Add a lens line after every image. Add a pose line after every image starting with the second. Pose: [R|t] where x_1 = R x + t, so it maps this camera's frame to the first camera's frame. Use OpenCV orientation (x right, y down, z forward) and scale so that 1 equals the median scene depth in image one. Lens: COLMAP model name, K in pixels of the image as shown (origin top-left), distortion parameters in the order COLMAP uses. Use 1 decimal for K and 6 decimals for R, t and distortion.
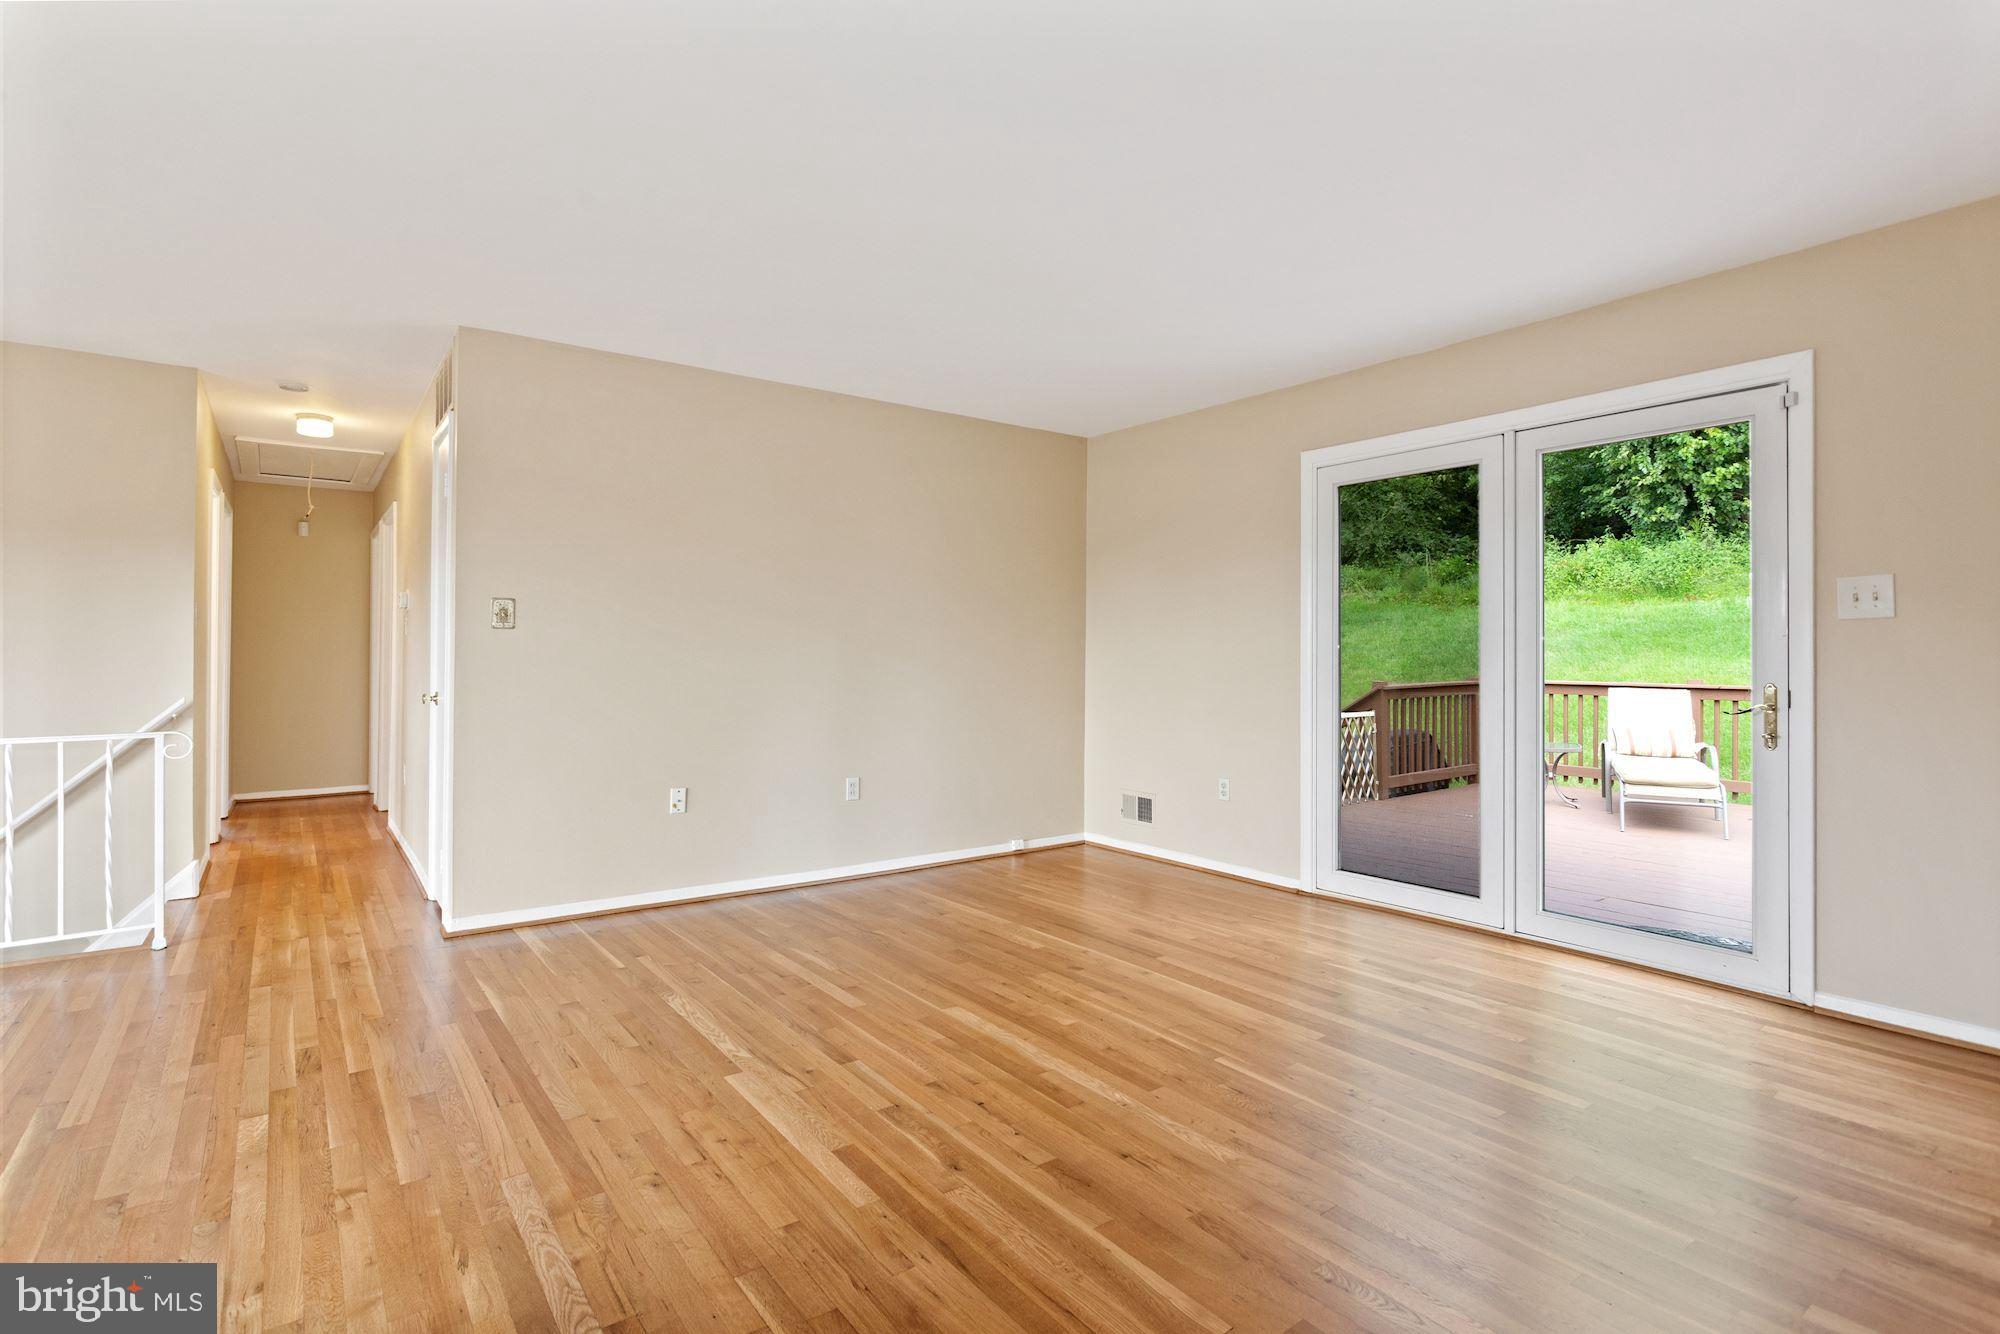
lens RADIAL K [[968.6, 0, 985.8], [0, 968.6, 646.1], [0, 0, 1]] dist [-0.008090, 0.000535]
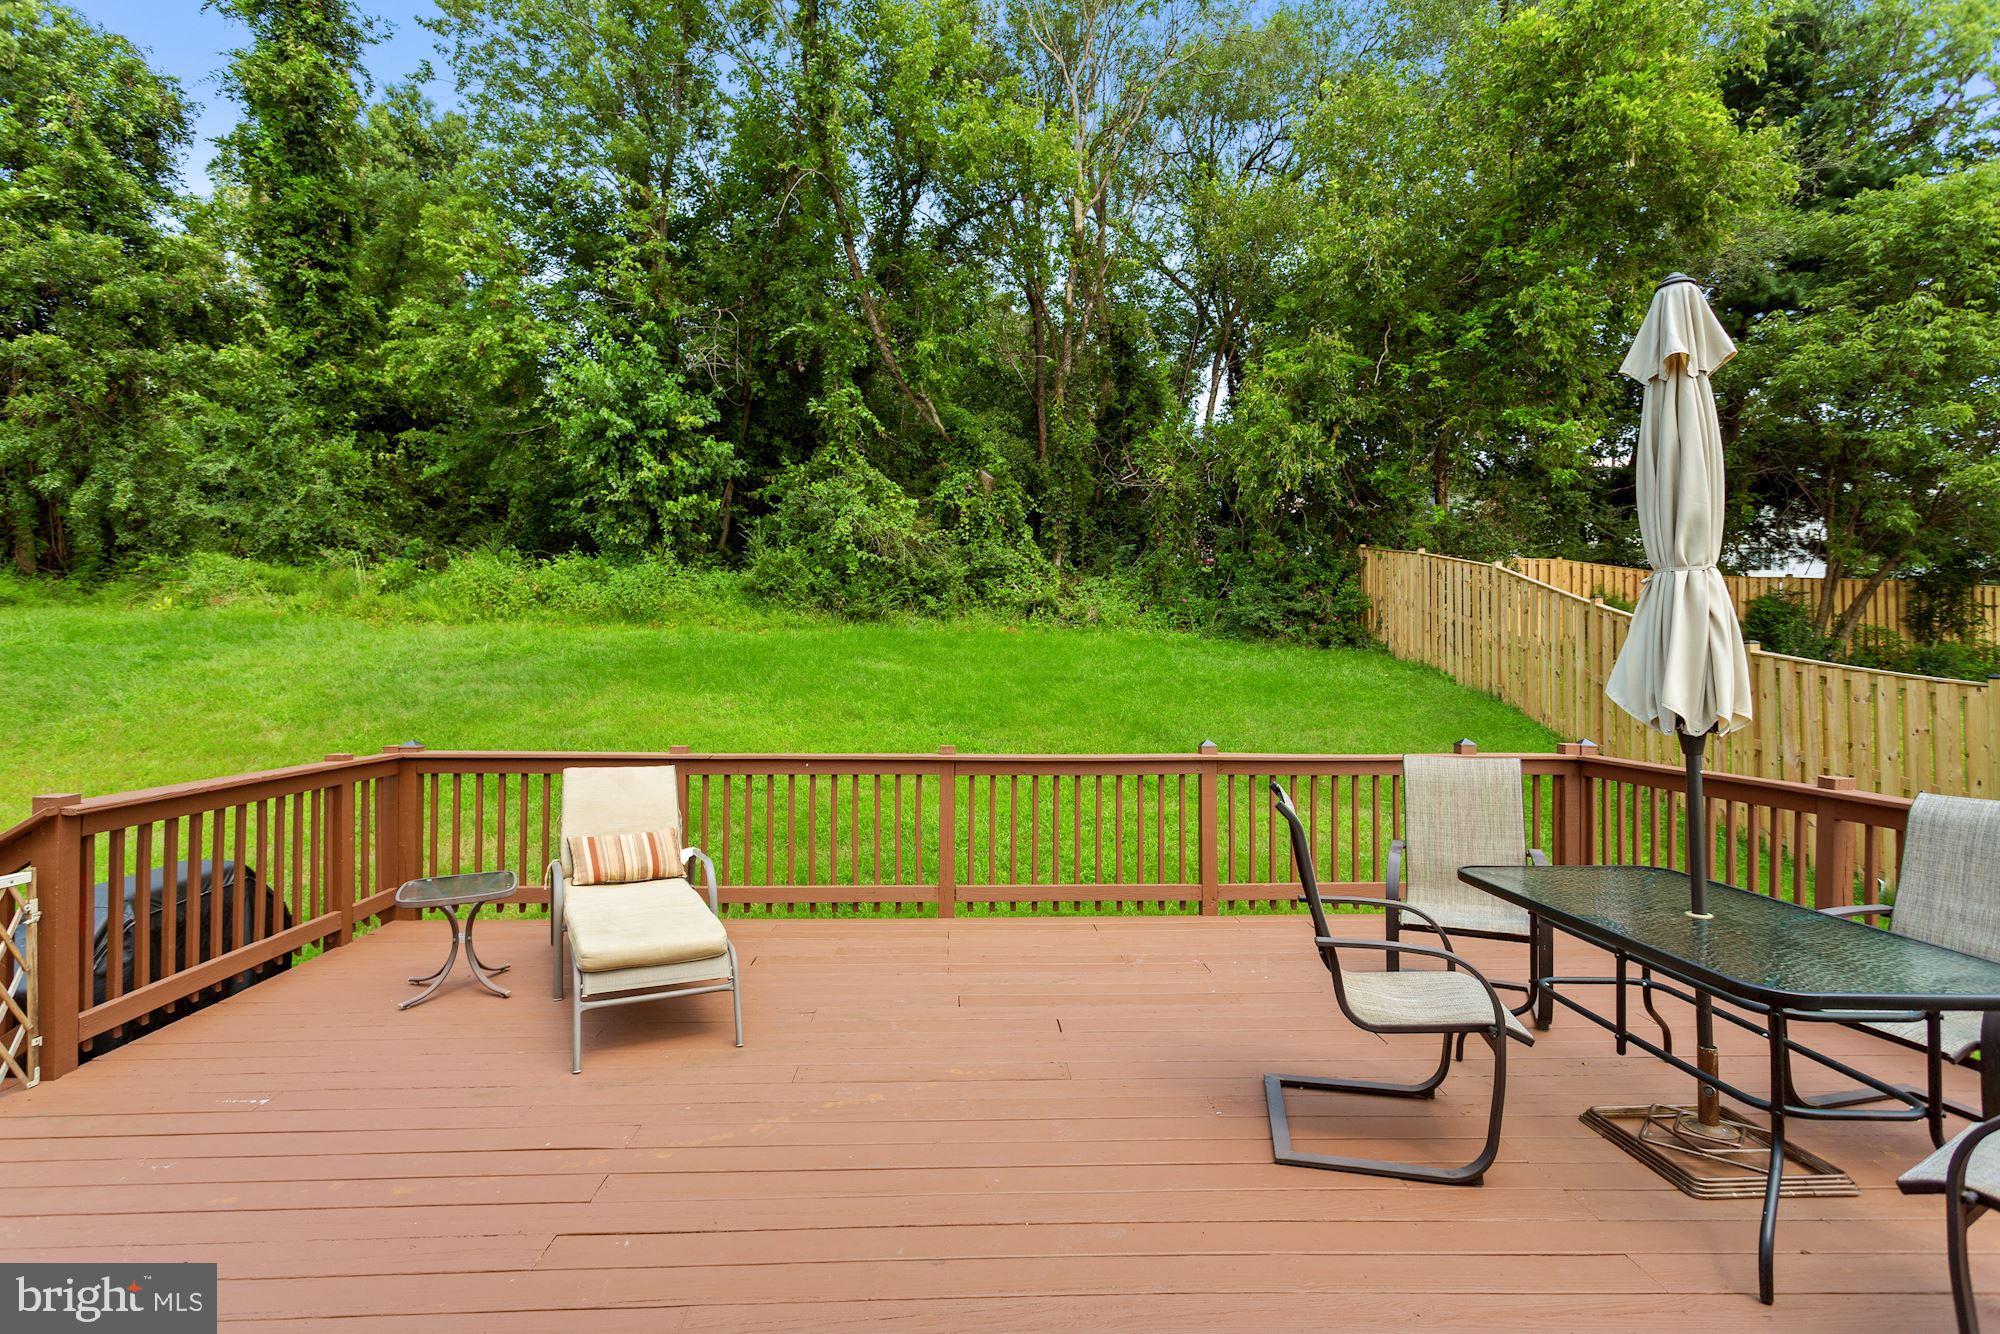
lens RADIAL K [[953.0, 0, 990.9], [0, 953.0, 656.0], [0, 0, 1]] dist [-0.001928, 0.006138]
pose [[0.555384, 0.017549, 0.831409, 0.492046], [-0.011956, 0.999842, -0.013117, -0.041611], [-0.831508, -0.002655, 0.555507, 0.740835]]
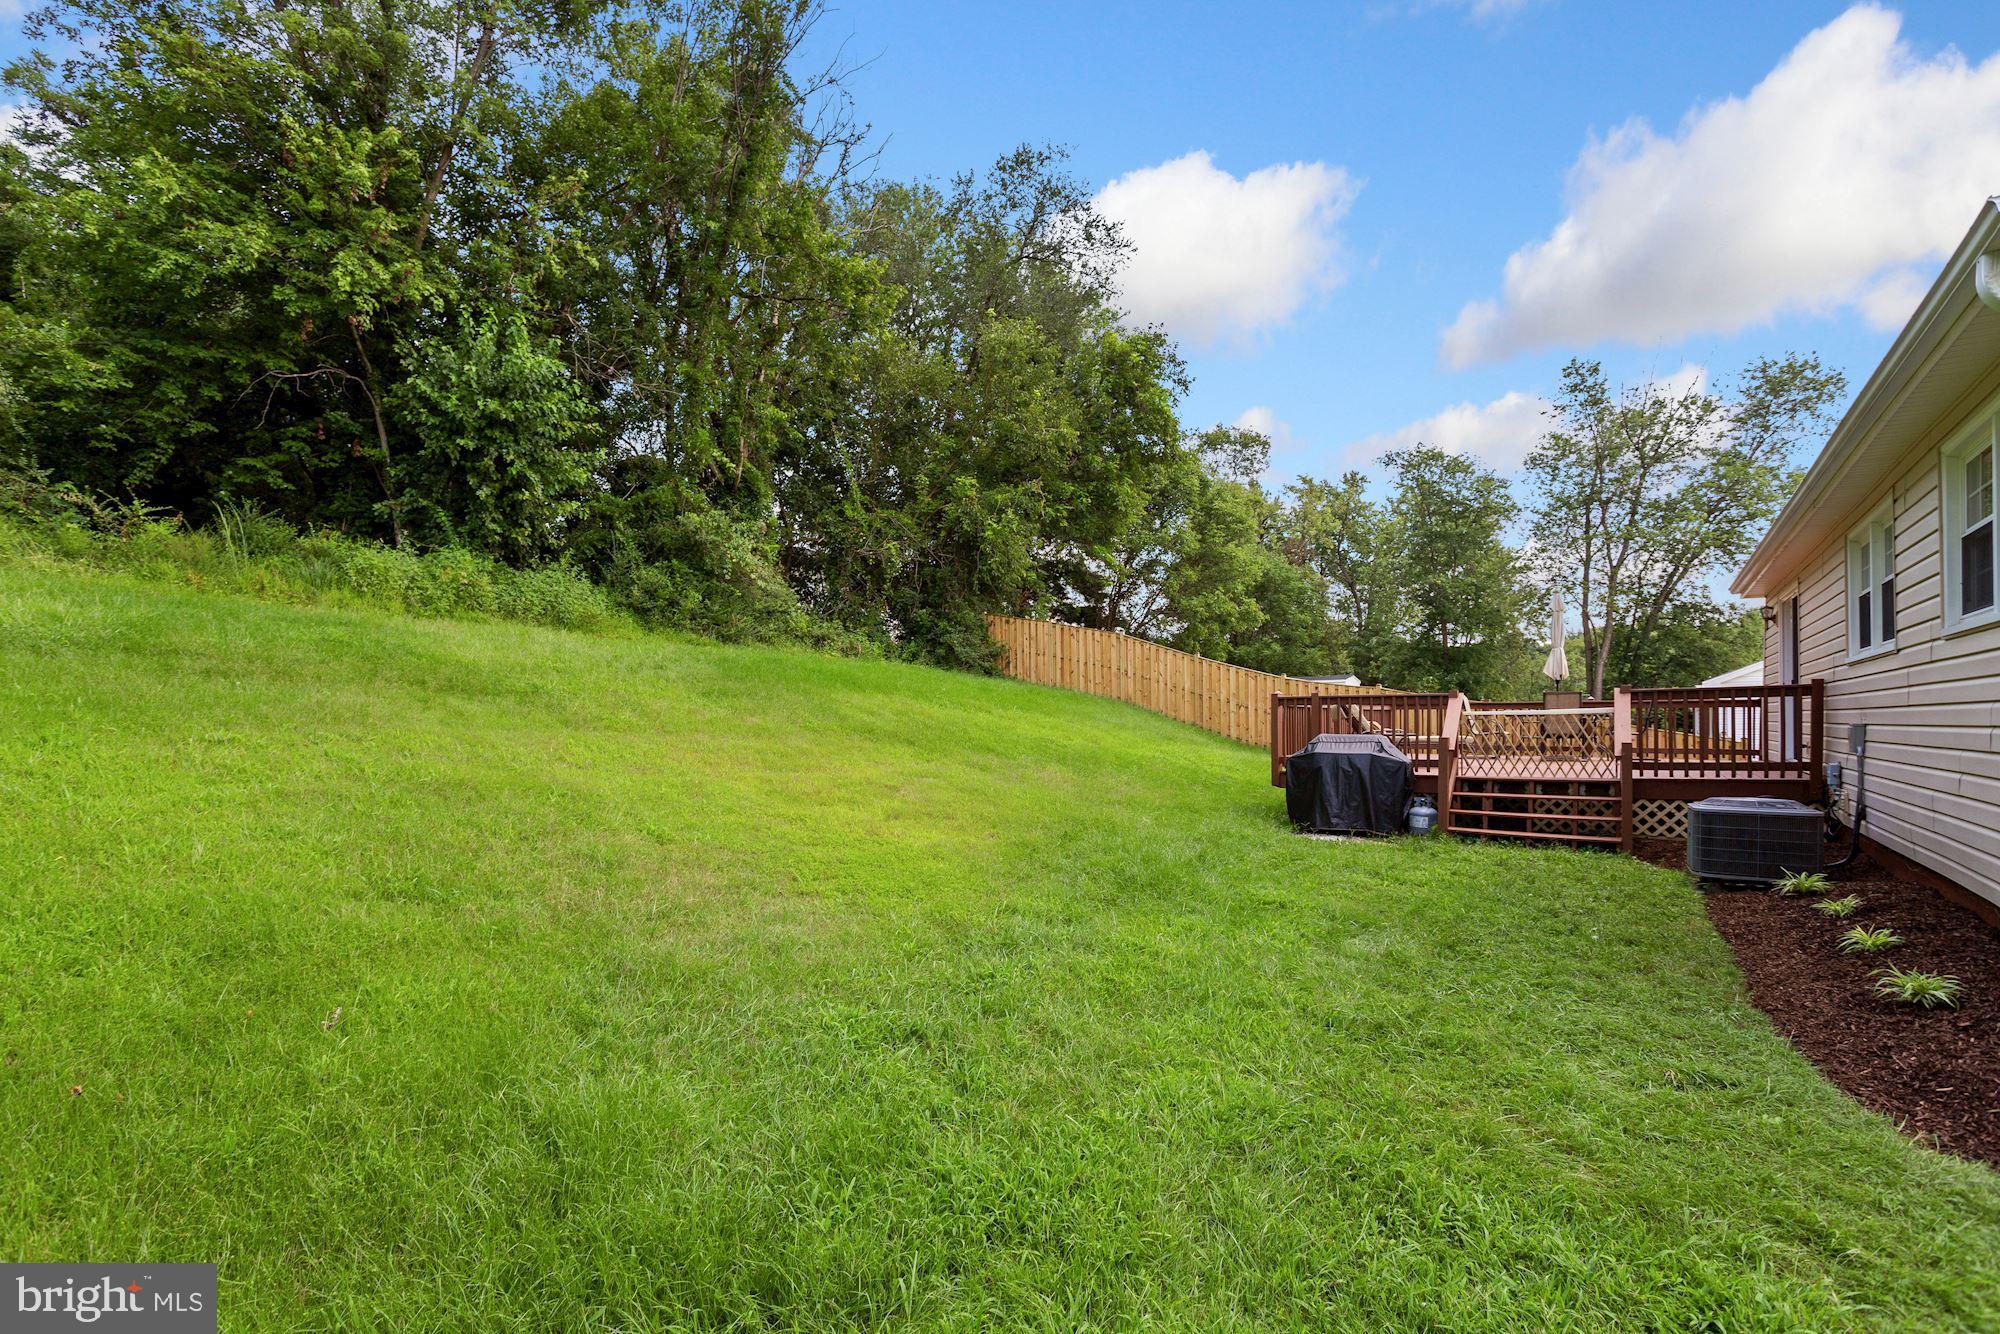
lens RADIAL K [[989.3, 0, 996.4], [0, 989.3, 726.7], [0, 0, 1]] dist [-0.000731, -0.000198]
pose [[-0.360552, 0.003634, 0.932732, -1.162676], [0.003366, 0.999991, -0.002595, 0.157597], [-0.932733, 0.002204, -0.360561, 3.659841]]
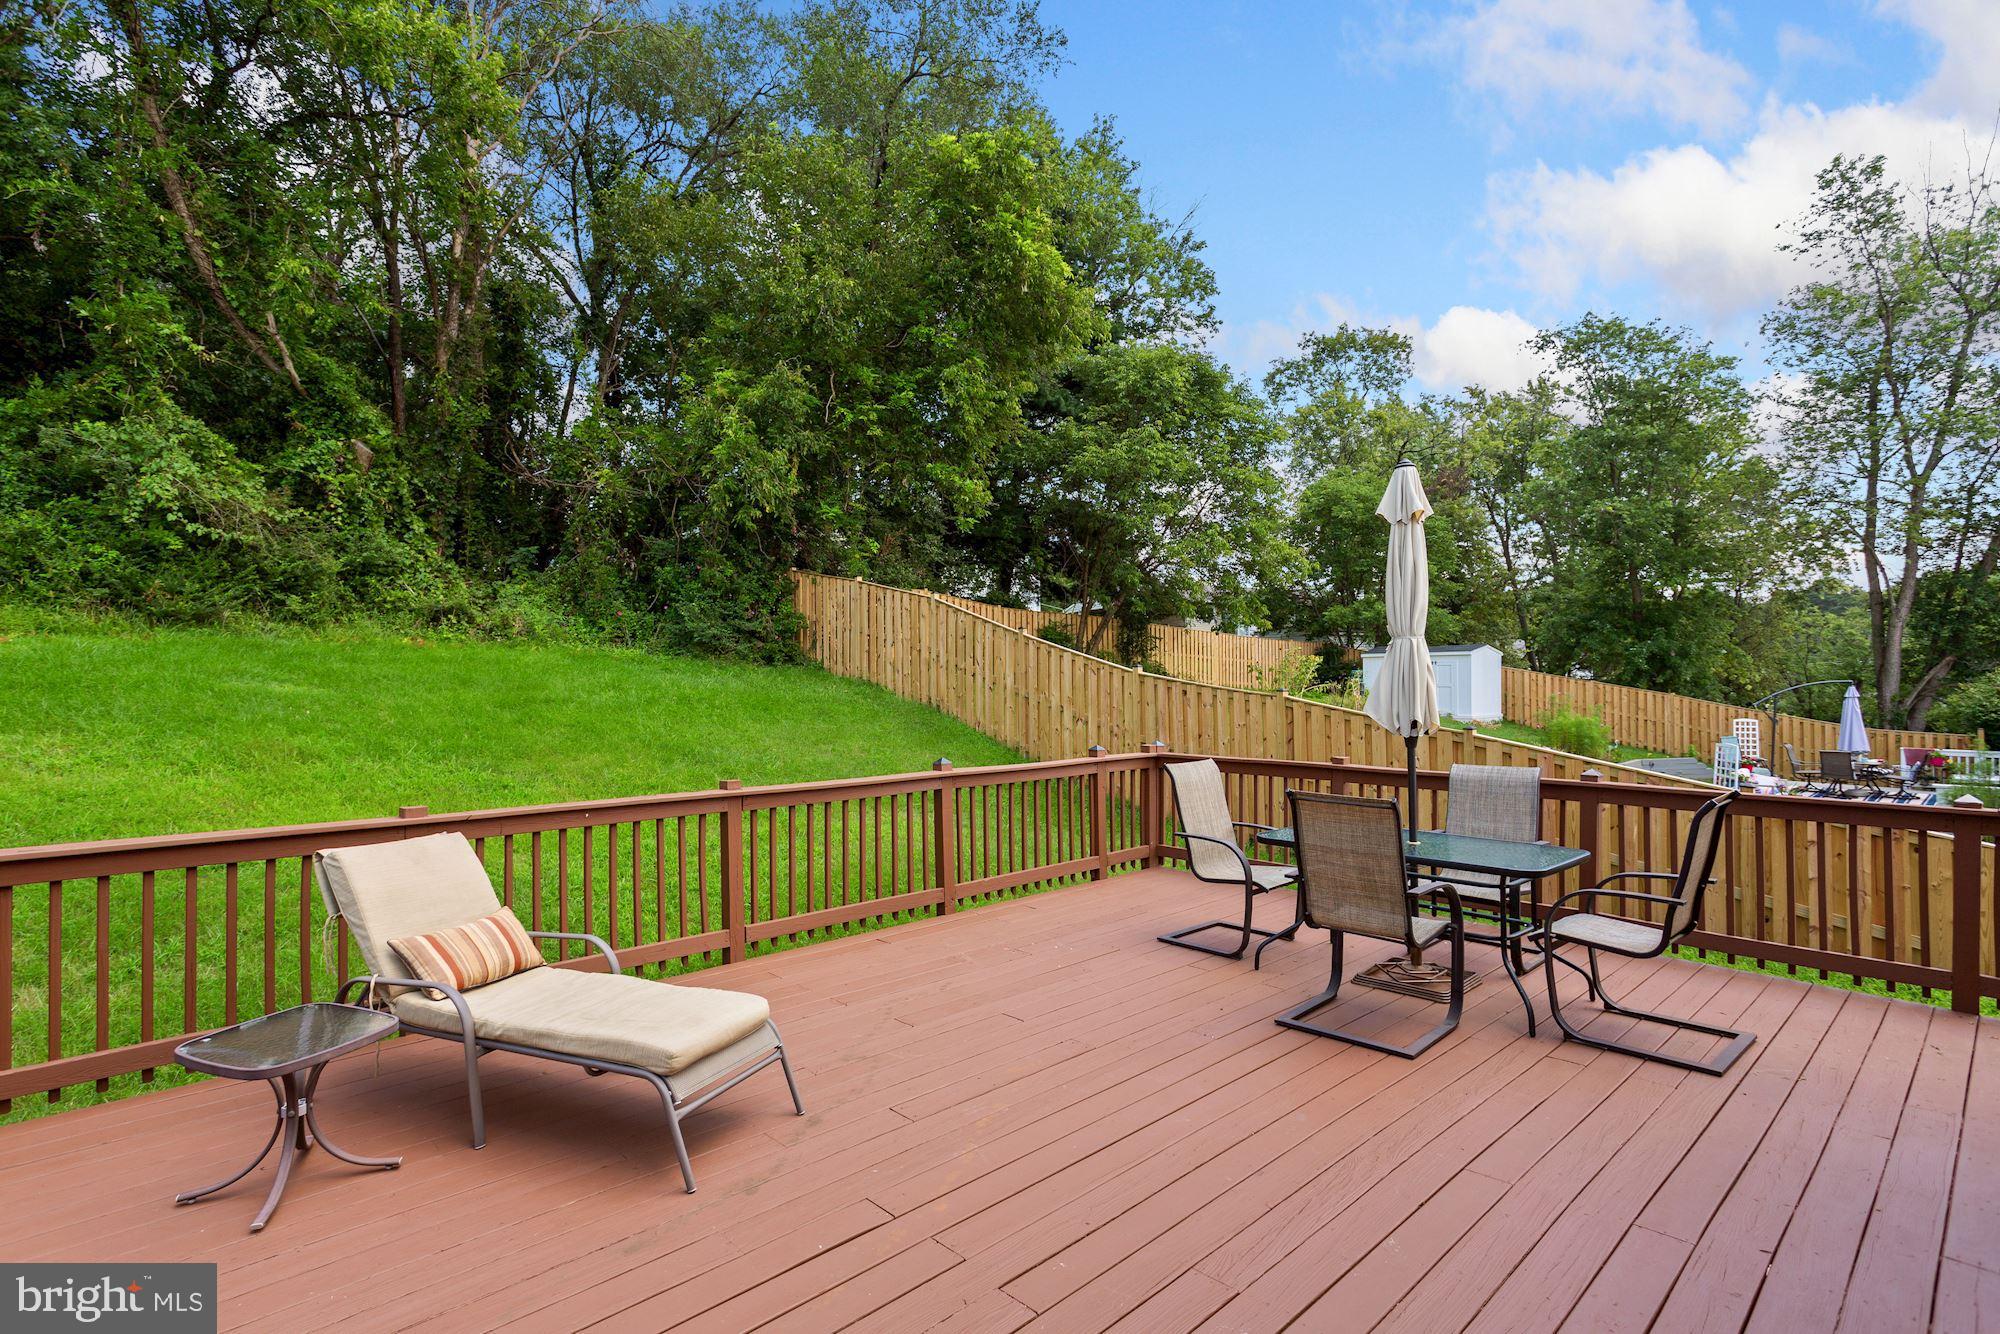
lens RADIAL K [[972.1, 0, 1000.0], [0, 972.1, 667.0], [0, 0, 1]] dist [0.001433, 0.000122]
pose [[-0.134747, 0.017730, 0.990721, 0.271415], [-0.002875, 0.999829, -0.018284, -0.058558], [-0.990876, -0.005312, -0.134673, 1.289208]]
